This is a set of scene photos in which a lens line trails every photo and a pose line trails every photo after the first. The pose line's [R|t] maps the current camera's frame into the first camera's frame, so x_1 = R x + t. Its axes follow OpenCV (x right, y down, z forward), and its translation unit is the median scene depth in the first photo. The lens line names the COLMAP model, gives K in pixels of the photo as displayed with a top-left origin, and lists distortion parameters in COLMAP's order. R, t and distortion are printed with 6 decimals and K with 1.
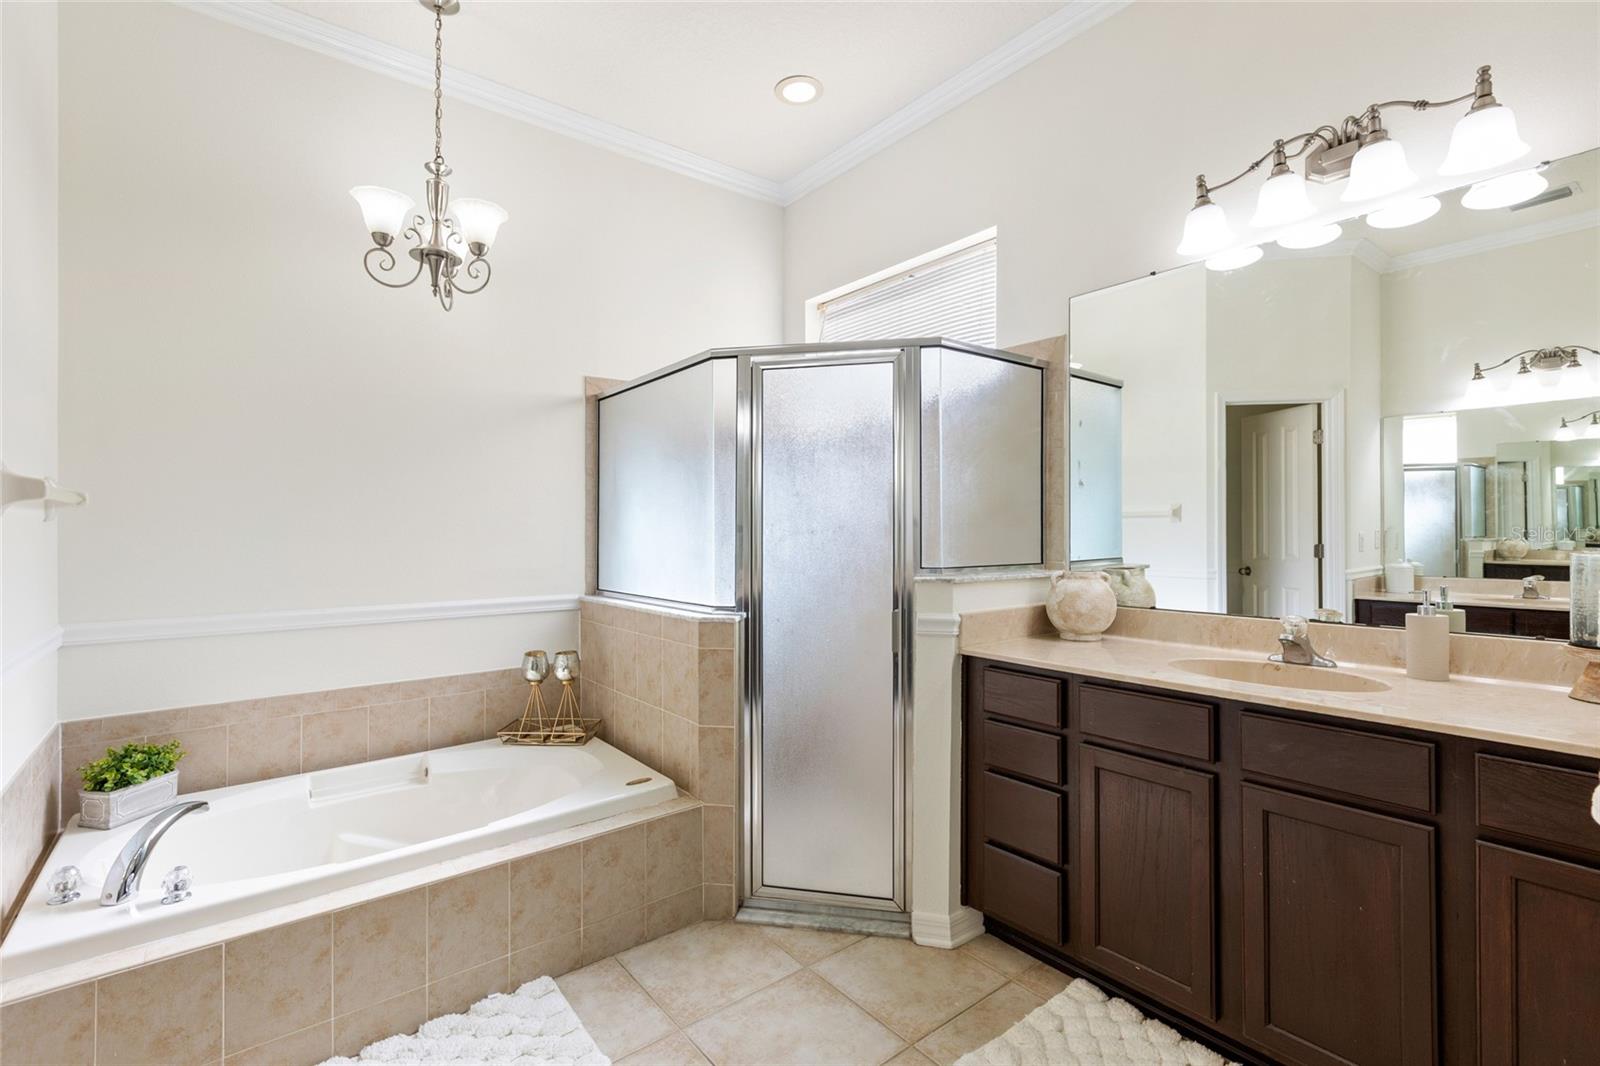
lens RADIAL K [[720.1, 0, 802.8], [0, 720.1, 528.2], [0, 0, 1]] dist [0.000382, -0.000381]
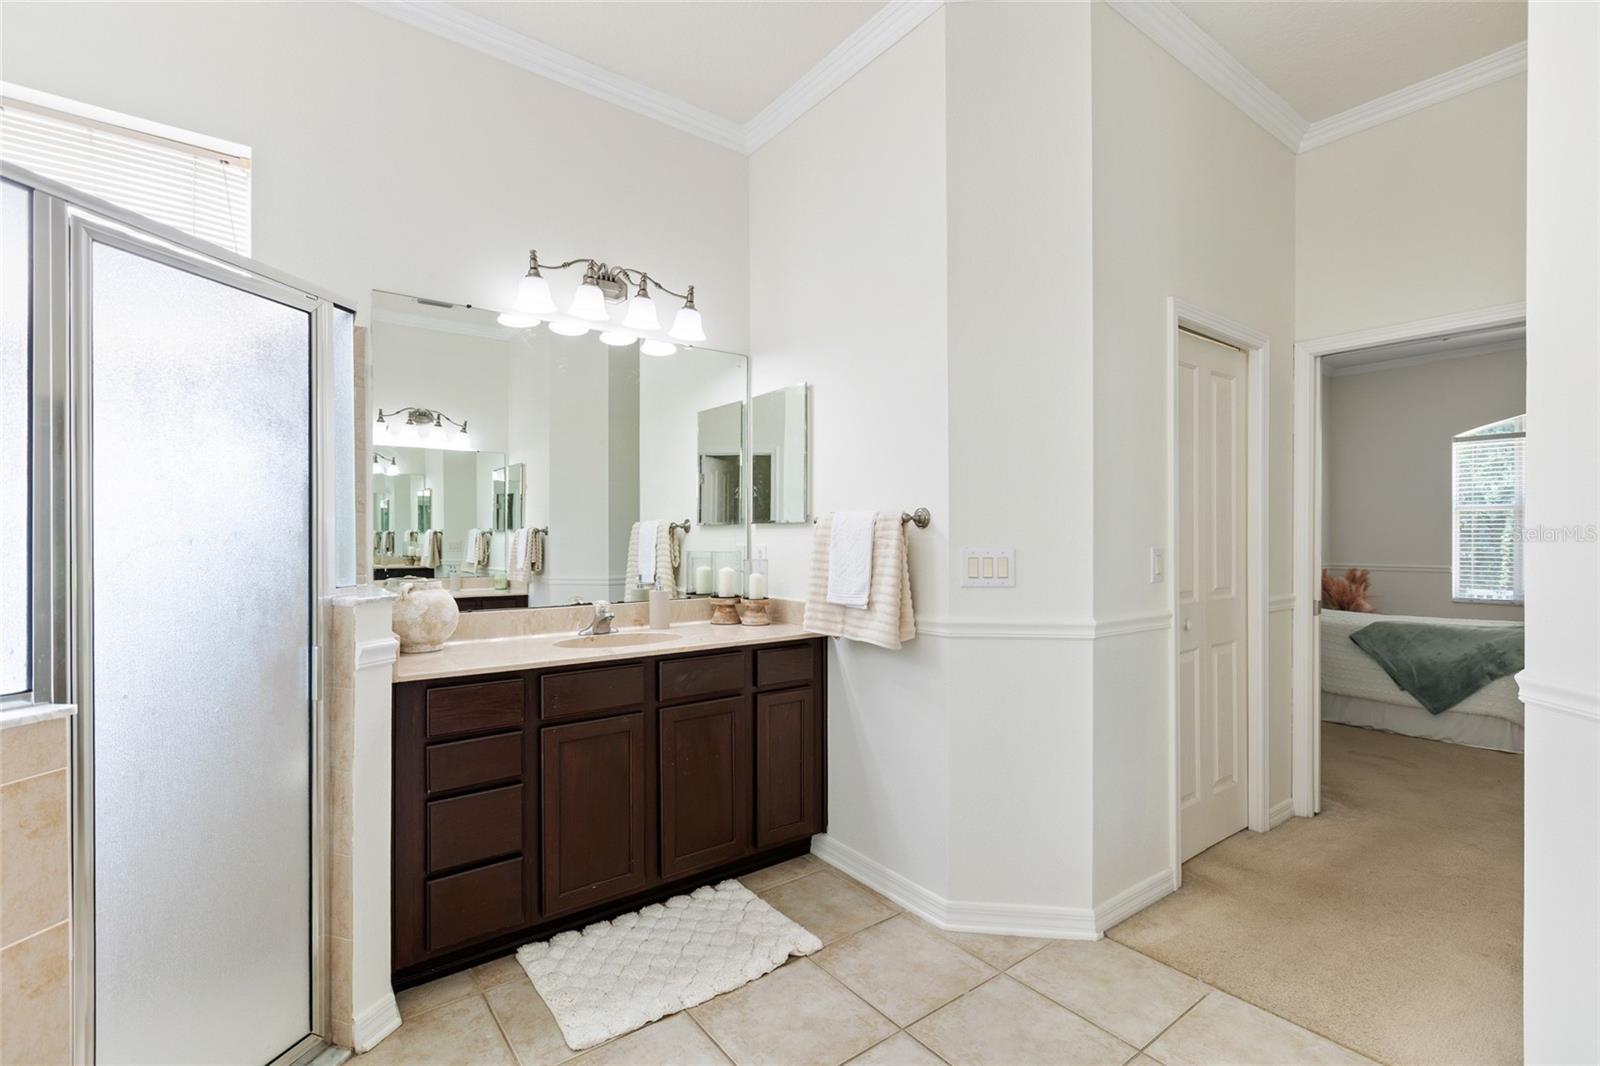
lens RADIAL K [[720.6, 0, 800.2], [0, 720.6, 545.7], [0, 0, 1]] dist [0.001302, 0.000331]
pose [[0.025076, -0.003834, 0.999678, -0.638742], [-0.001558, 0.999991, 0.003874, 0.006270], [-0.999684, -0.001654, 0.025070, 0.496331]]
